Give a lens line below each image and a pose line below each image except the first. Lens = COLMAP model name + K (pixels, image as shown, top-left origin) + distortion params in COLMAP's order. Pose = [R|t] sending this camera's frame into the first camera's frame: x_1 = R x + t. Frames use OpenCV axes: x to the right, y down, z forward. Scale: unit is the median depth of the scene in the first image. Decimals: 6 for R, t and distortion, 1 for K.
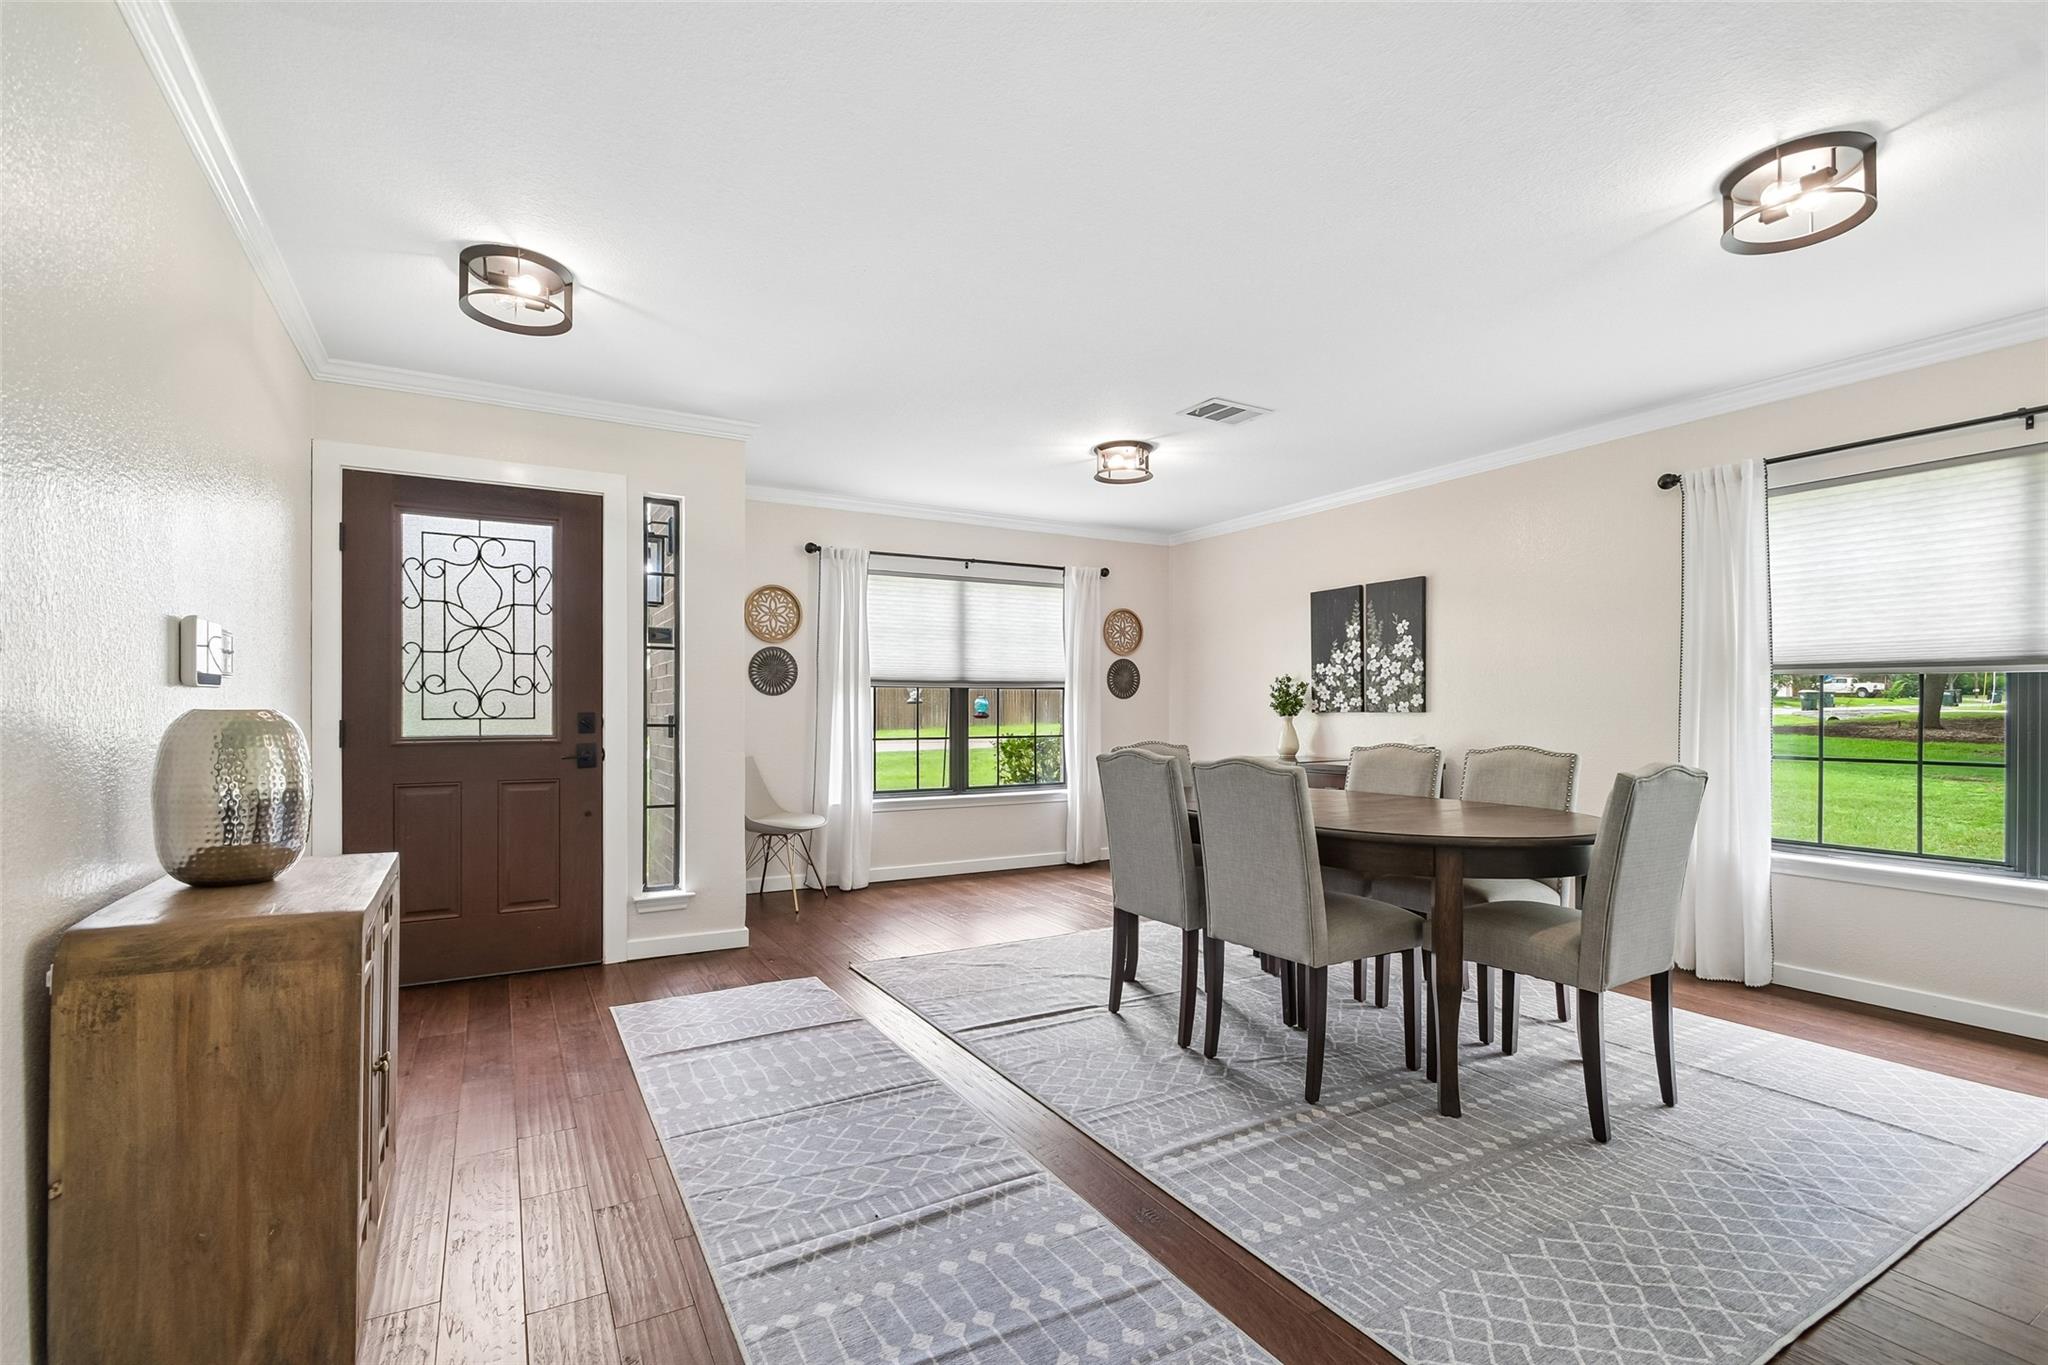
lens RADIAL K [[911.4, 0, 997.1], [0, 911.4, 709.9], [0, 0, 1]] dist [-0.000278, -0.009022]
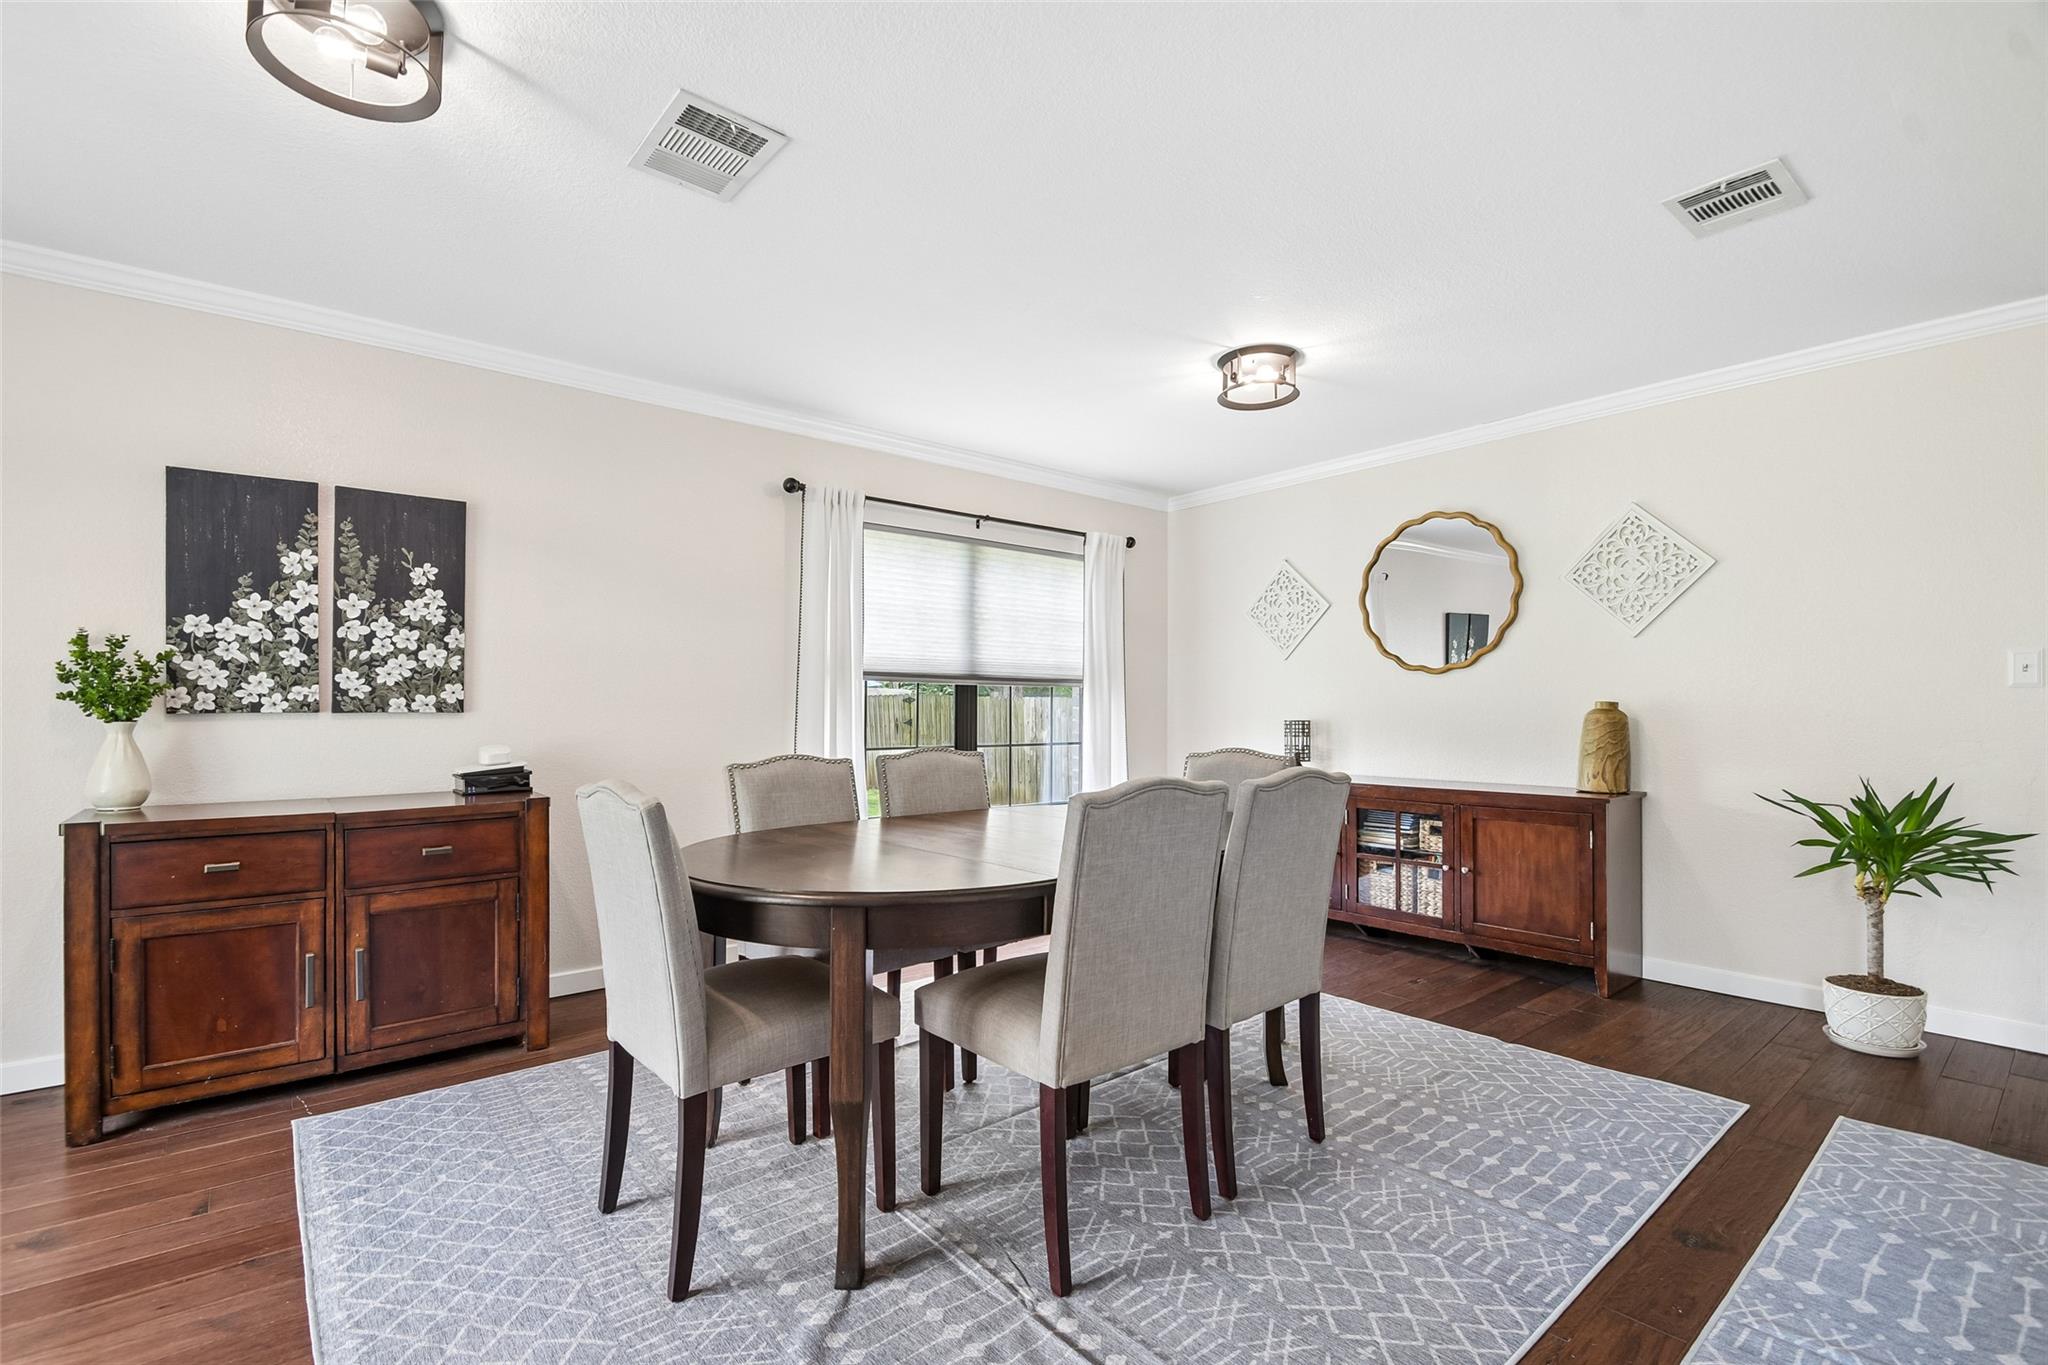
lens RADIAL K [[911.4, 0, 1022.8], [0, 911.4, 700.5], [0, 0, 1]] dist [-0.000278, -0.009022]
pose [[-0.197198, 0.011079, 0.980301, -0.244189], [-0.000282, 0.999935, -0.011357, 0.001542], [-0.980364, -0.002516, -0.197183, 0.732127]]
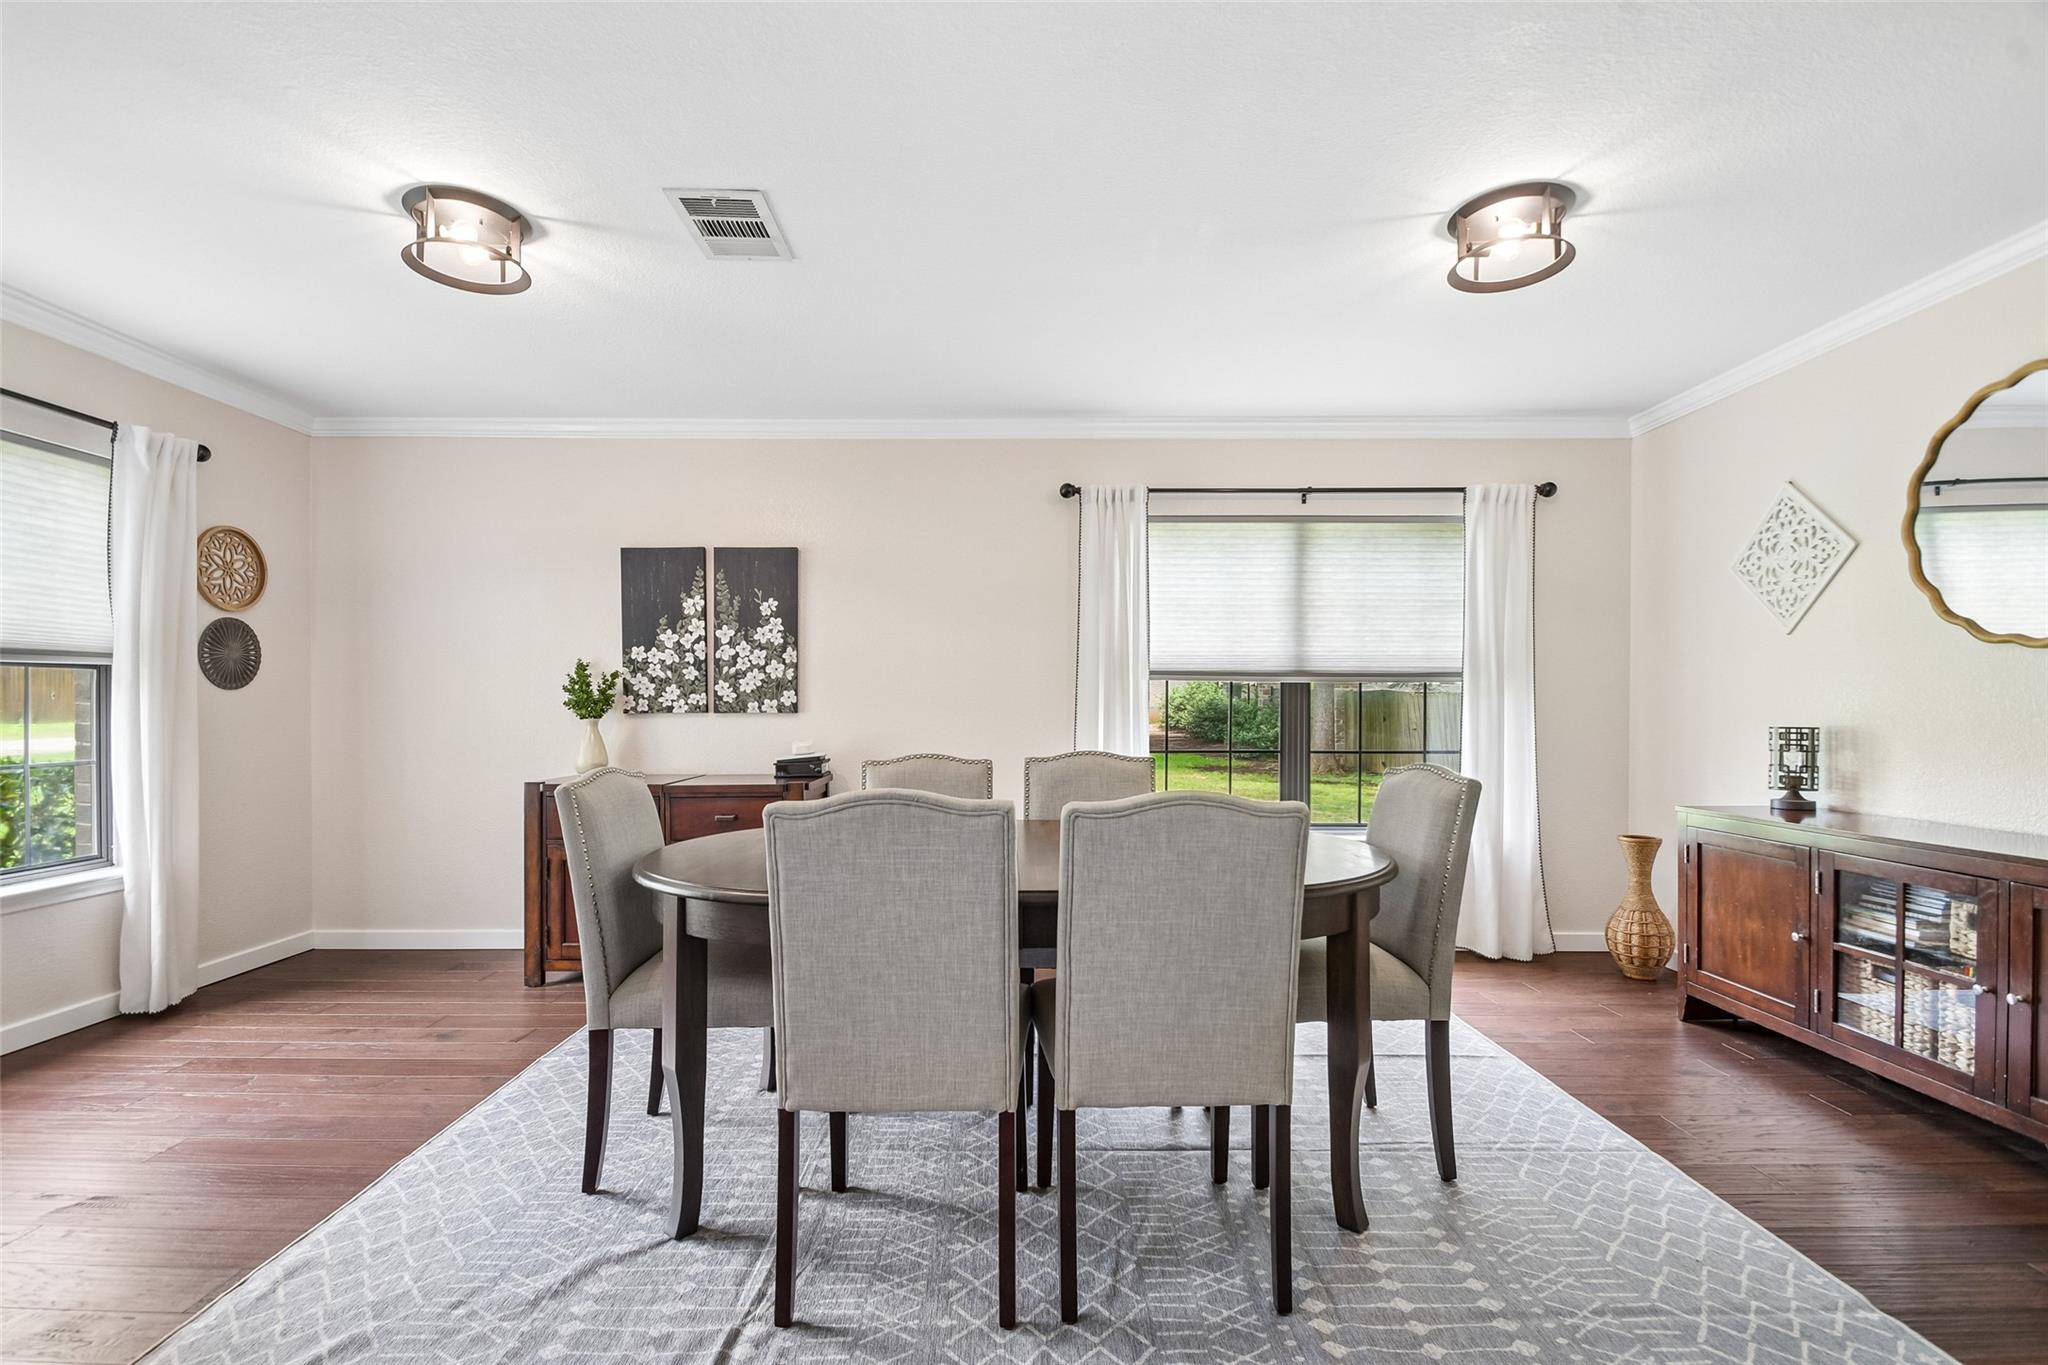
lens RADIAL K [[911.4, 0, 1020.2], [0, 911.4, 710.6], [0, 0, 1]] dist [-0.000278, -0.009022]
pose [[0.478556, 0.000227, 0.878057, -0.157295], [-0.000527, 1.000000, 0.000029, 0.000386], [-0.878057, -0.000476, 0.478557, 0.425713]]
